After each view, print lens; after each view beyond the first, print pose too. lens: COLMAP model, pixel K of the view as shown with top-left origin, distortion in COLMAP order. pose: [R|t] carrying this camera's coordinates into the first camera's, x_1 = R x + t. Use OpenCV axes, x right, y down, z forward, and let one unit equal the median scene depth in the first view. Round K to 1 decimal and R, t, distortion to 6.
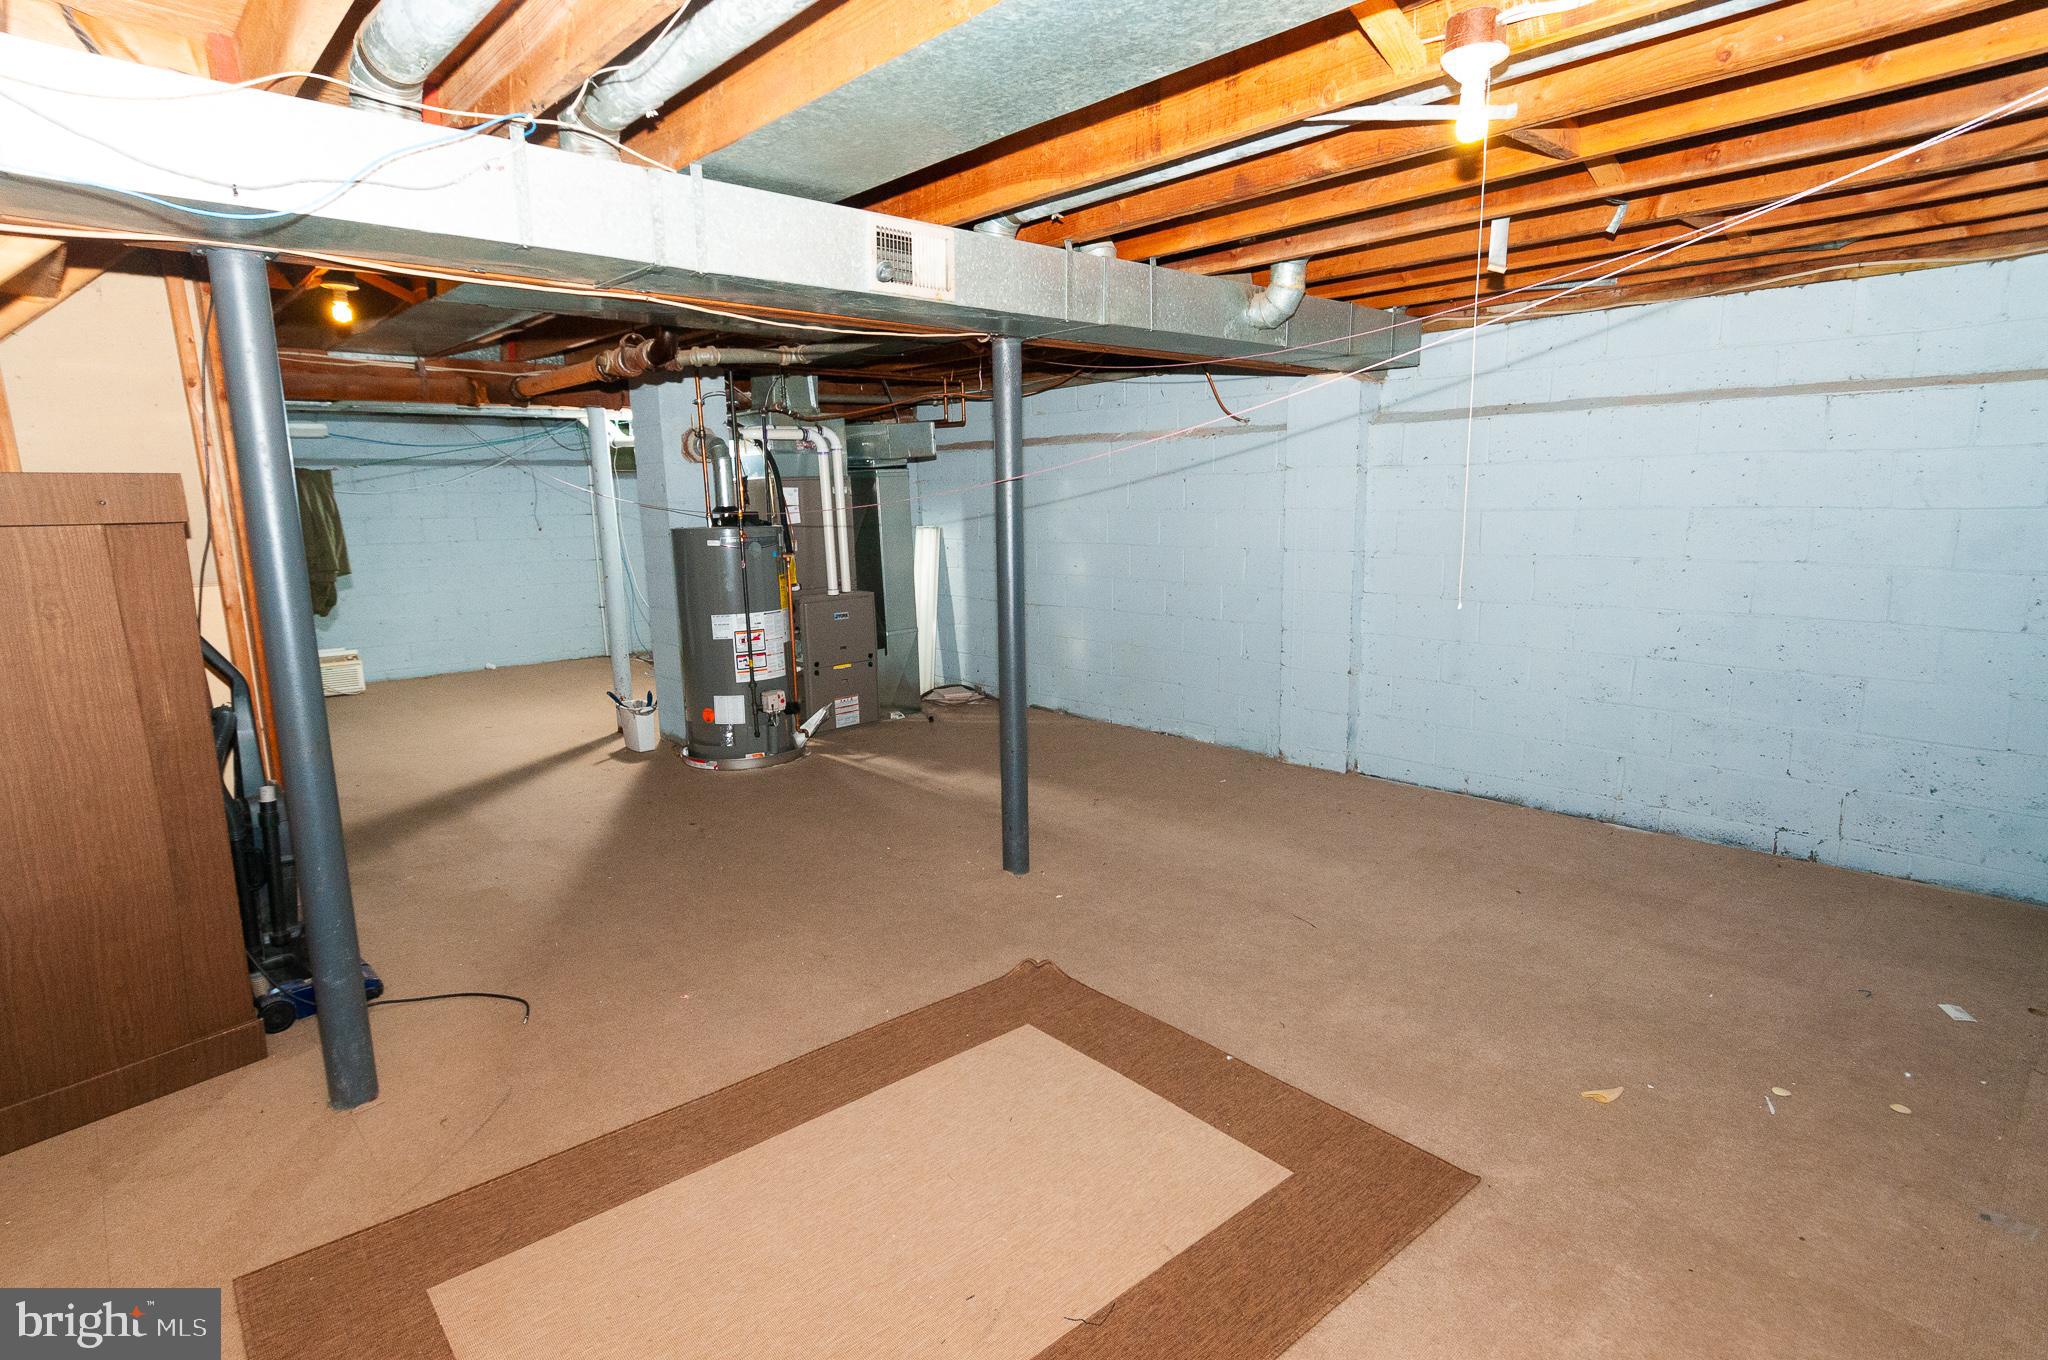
lens RADIAL K [[1055.9, 0, 1019.2], [0, 1055.9, 686.5], [0, 0, 1]] dist [0.018354, -0.019359]
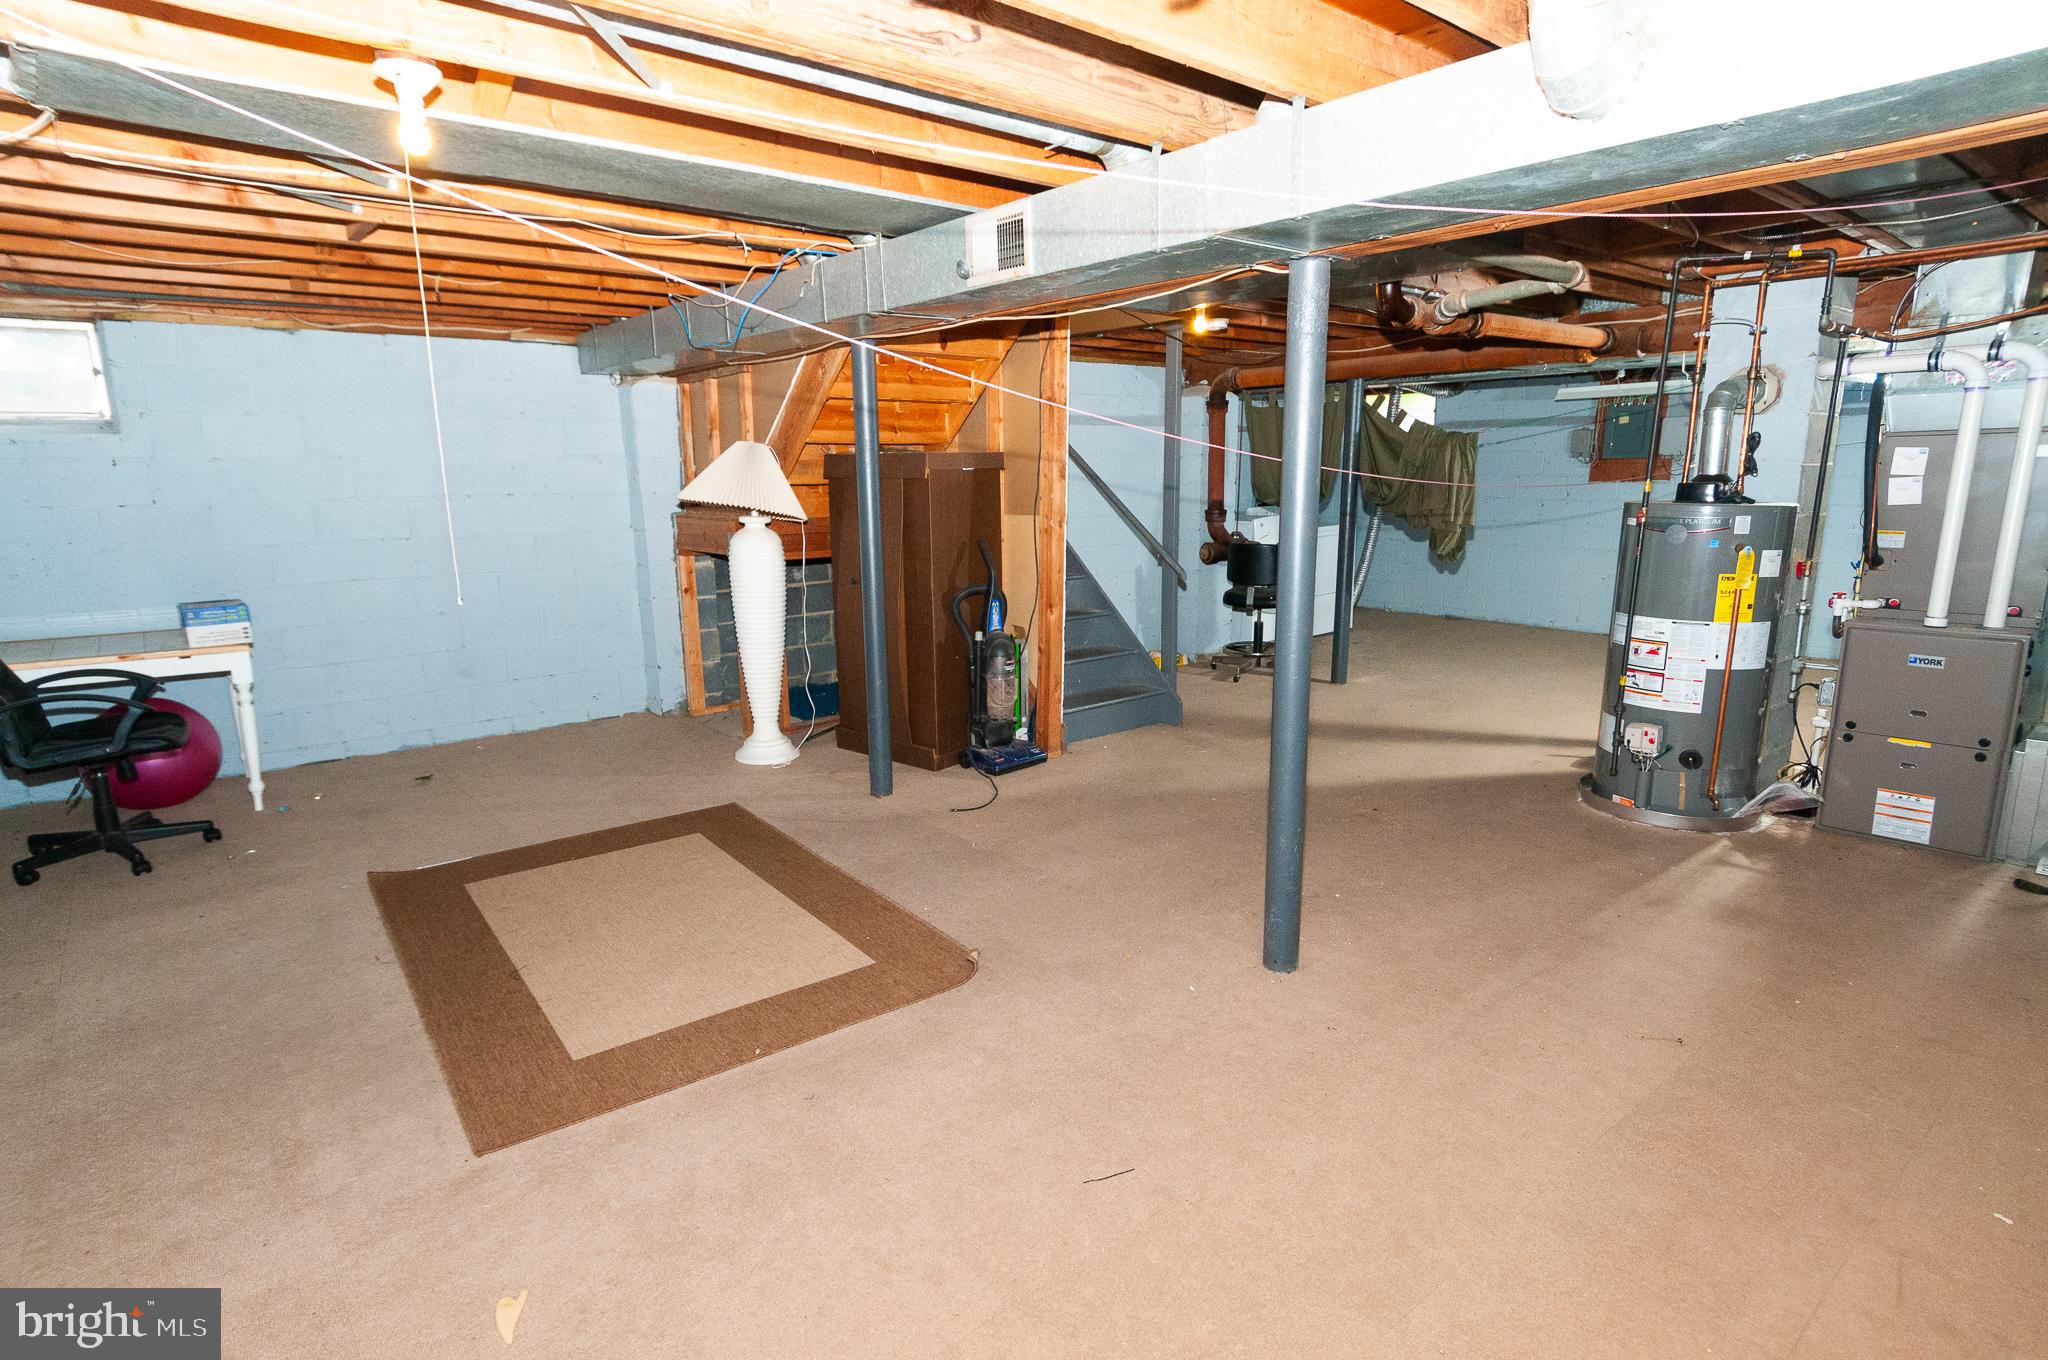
lens RADIAL K [[1055.9, 0, 1019.2], [0, 1055.9, 686.5], [0, 0, 1]] dist [0.018354, -0.019359]
pose [[-0.062995, 0.224880, -0.972348, 0.518916], [-0.168137, 0.957966, 0.232446, -0.121216], [0.983749, 0.178131, -0.022536, 0.579962]]
